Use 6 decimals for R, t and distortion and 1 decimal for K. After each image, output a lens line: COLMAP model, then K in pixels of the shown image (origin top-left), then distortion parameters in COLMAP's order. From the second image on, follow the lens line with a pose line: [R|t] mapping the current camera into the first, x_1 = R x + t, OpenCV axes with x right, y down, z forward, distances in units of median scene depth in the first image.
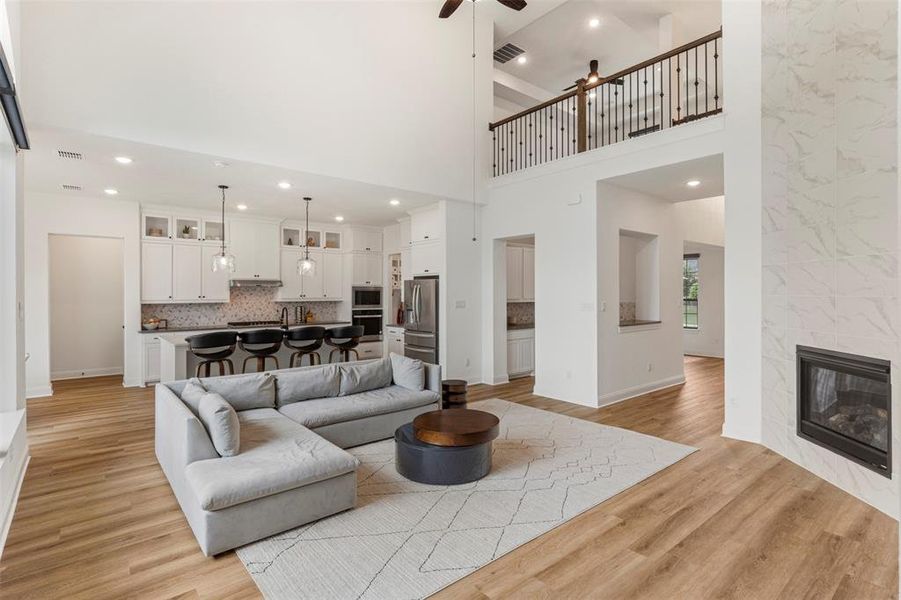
lens RADIAL K [[446.8, 0, 450.5], [0, 446.8, 290.4], [0, 0, 1]] dist [0.001850, -0.000324]
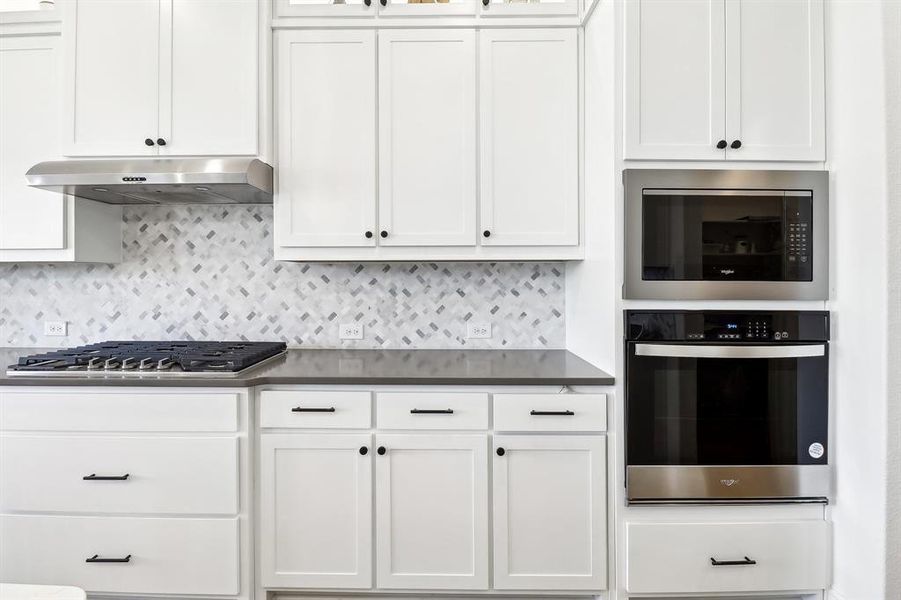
lens RADIAL K [[426.3, 0, 445.2], [0, 426.3, 278.0], [0, 0, 1]] dist [-0.017296, -0.000911]
pose [[0.765833, 0.001475, -0.643038, -0.232807], [0.003897, 0.999968, 0.006934, 0.042194], [0.643027, -0.007816, 0.765803, 1.148196]]
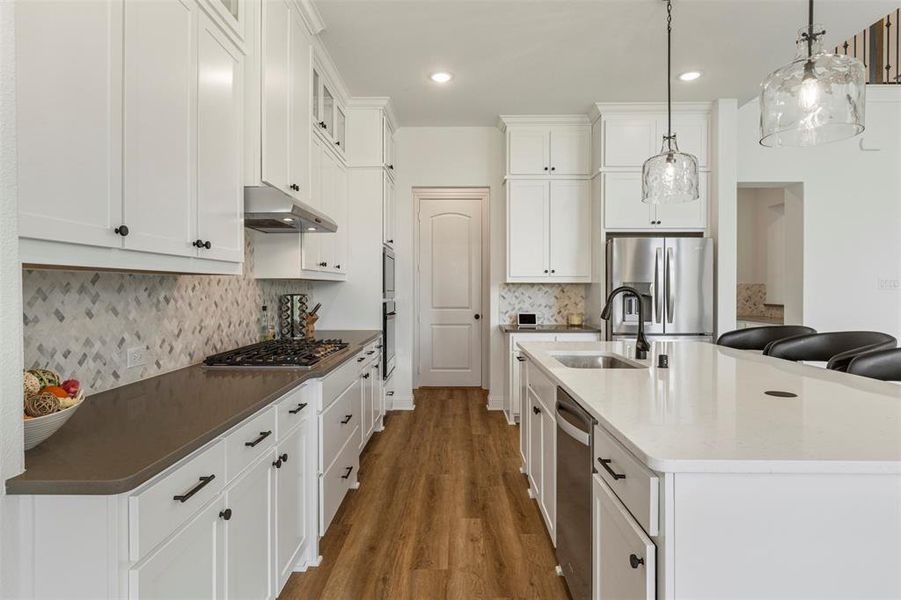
lens RADIAL K [[520.5, 0, 450.7], [0, 520.5, 291.2], [0, 0, 1]] dist [0.001947, -0.000111]
pose [[0.647196, -0.002268, 0.762321, -0.772101], [-0.006167, 0.999947, 0.008210, 0.039350], [-0.762299, -0.010015, 0.647147, 0.865932]]
